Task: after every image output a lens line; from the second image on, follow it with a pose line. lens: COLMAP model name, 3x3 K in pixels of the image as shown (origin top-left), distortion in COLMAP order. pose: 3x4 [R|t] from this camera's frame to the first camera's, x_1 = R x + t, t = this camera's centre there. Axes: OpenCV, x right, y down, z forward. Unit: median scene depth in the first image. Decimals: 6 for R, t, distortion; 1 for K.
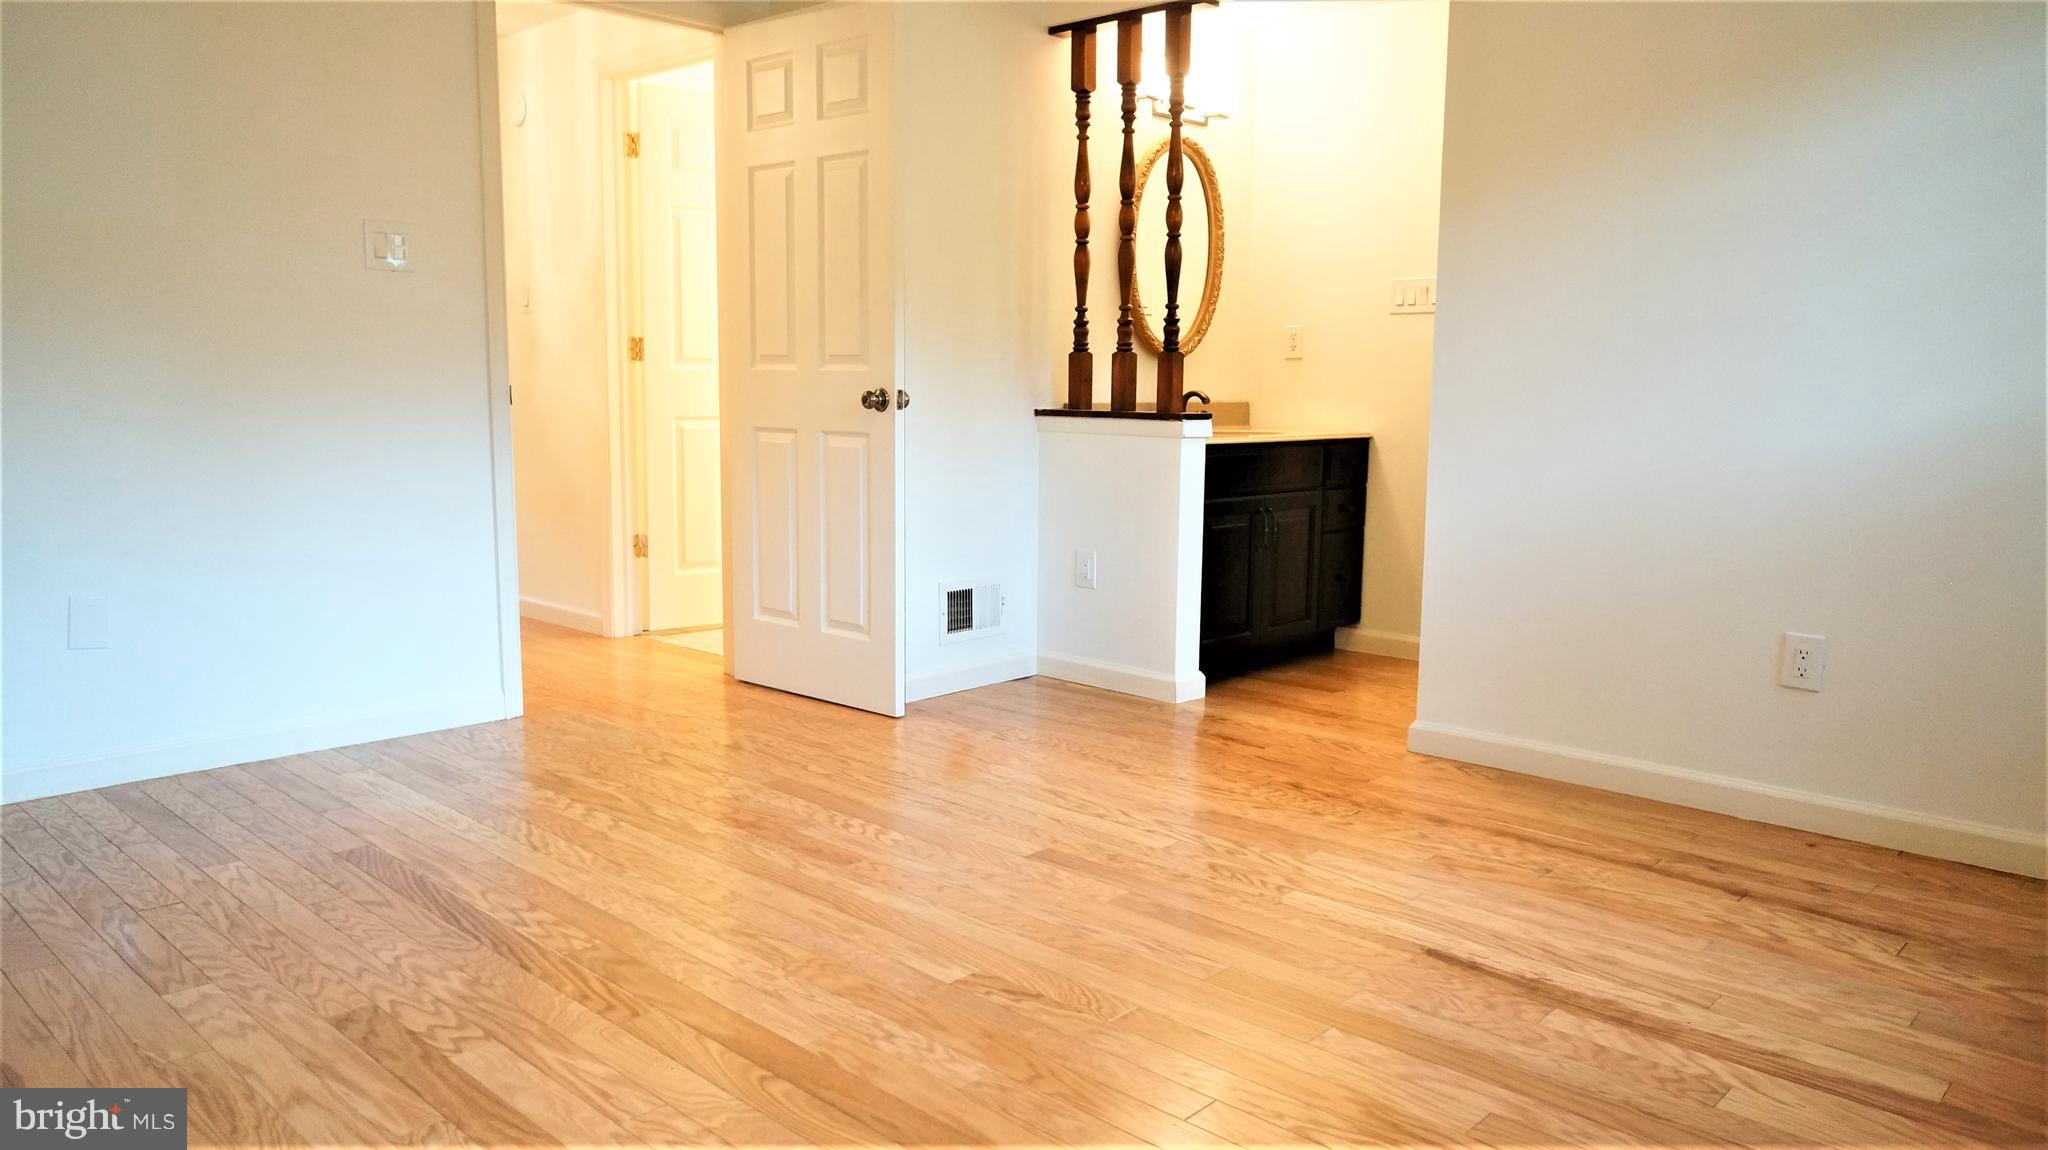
lens RADIAL K [[1401.3, 0, 1023.0], [0, 1401.3, 577.6], [0, 0, 1]] dist [0.001224, 0.001875]
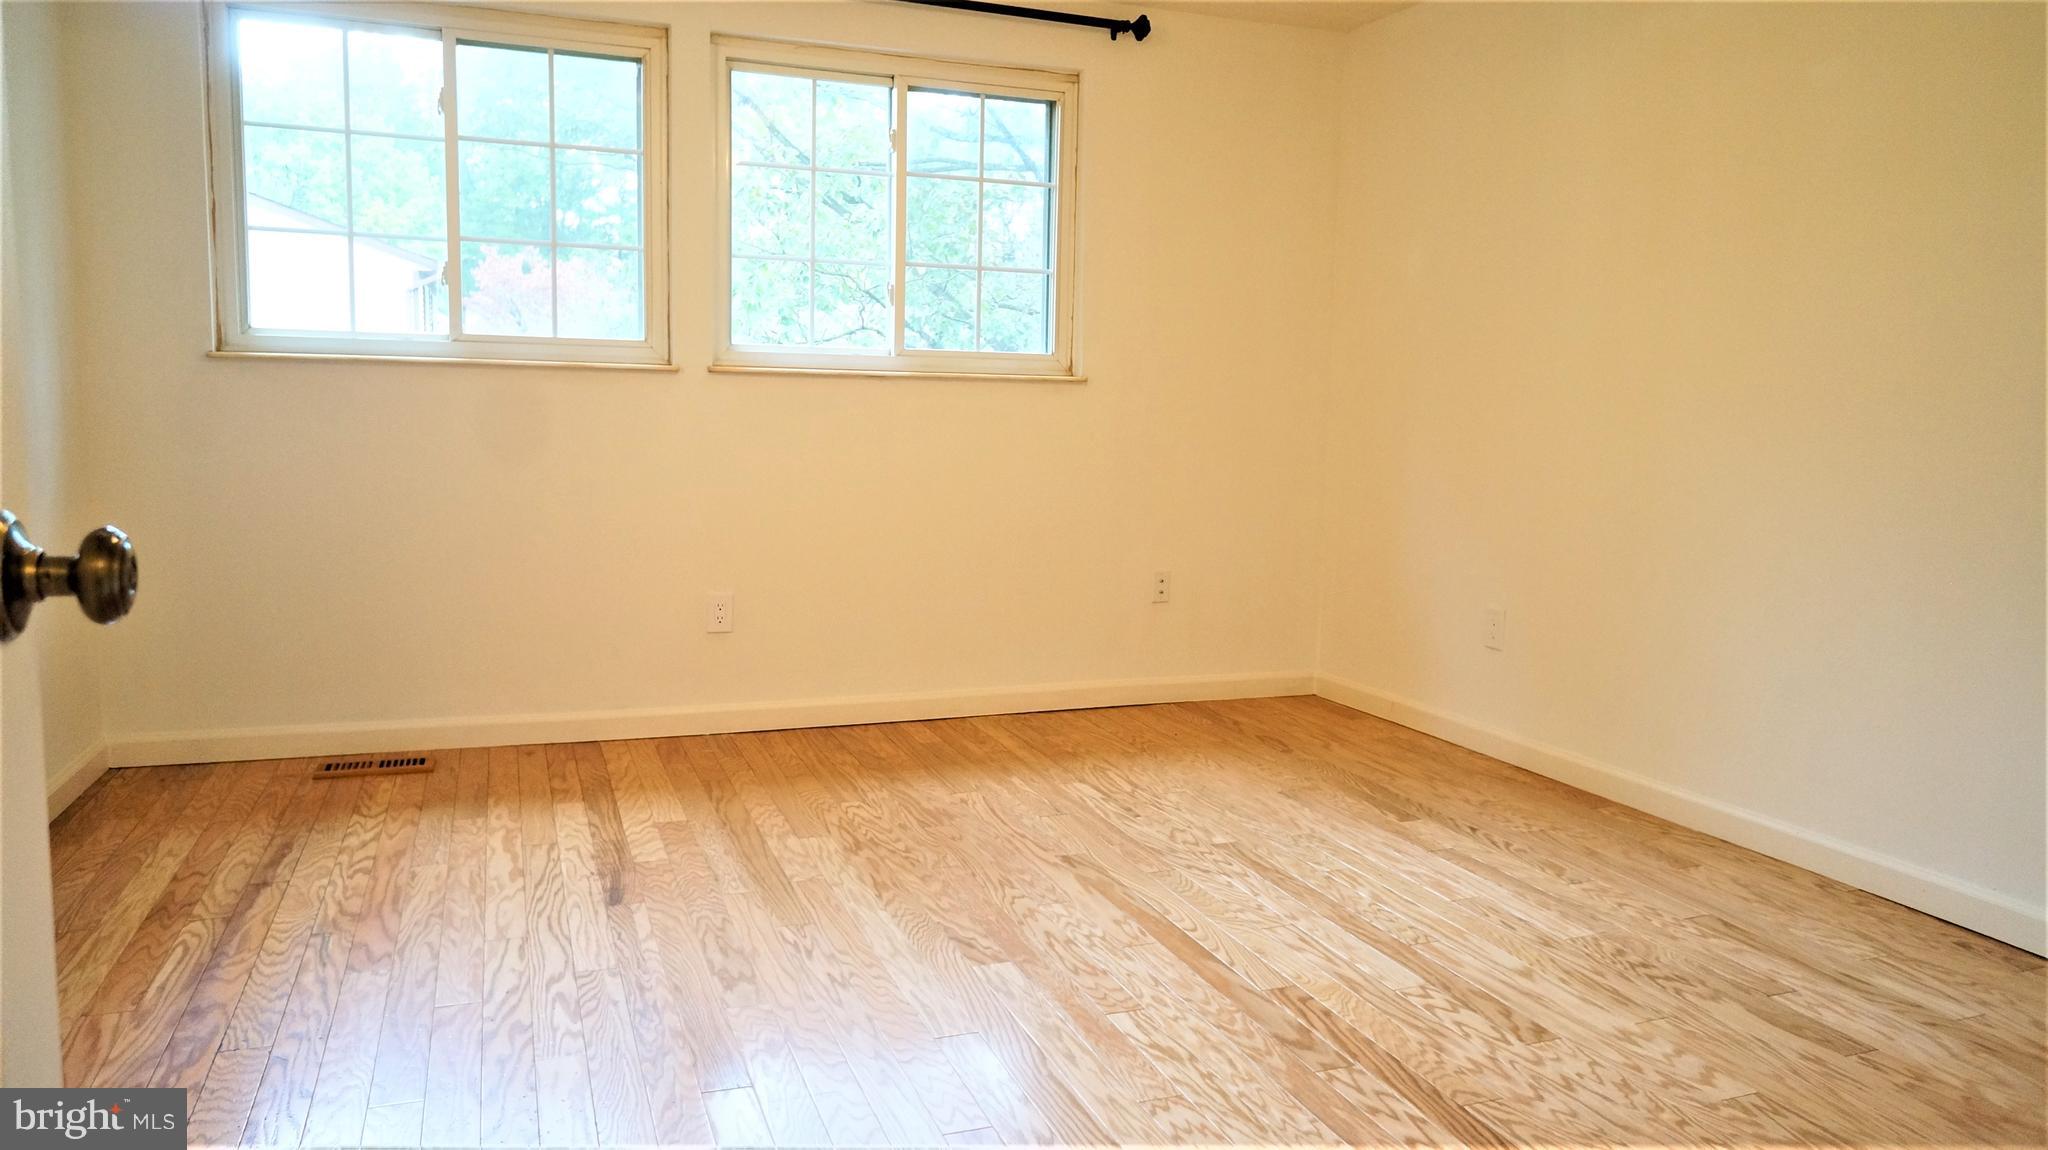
lens RADIAL K [[1401.3, 0, 1024.9], [0, 1401.3, 576.2], [0, 0, 1]] dist [0.001224, 0.001875]
pose [[-0.898198, -0.084383, 0.431416, -0.501896], [0.028905, 0.967942, 0.249504, -0.279922], [-0.438640, 0.236574, -0.866965, 1.816560]]
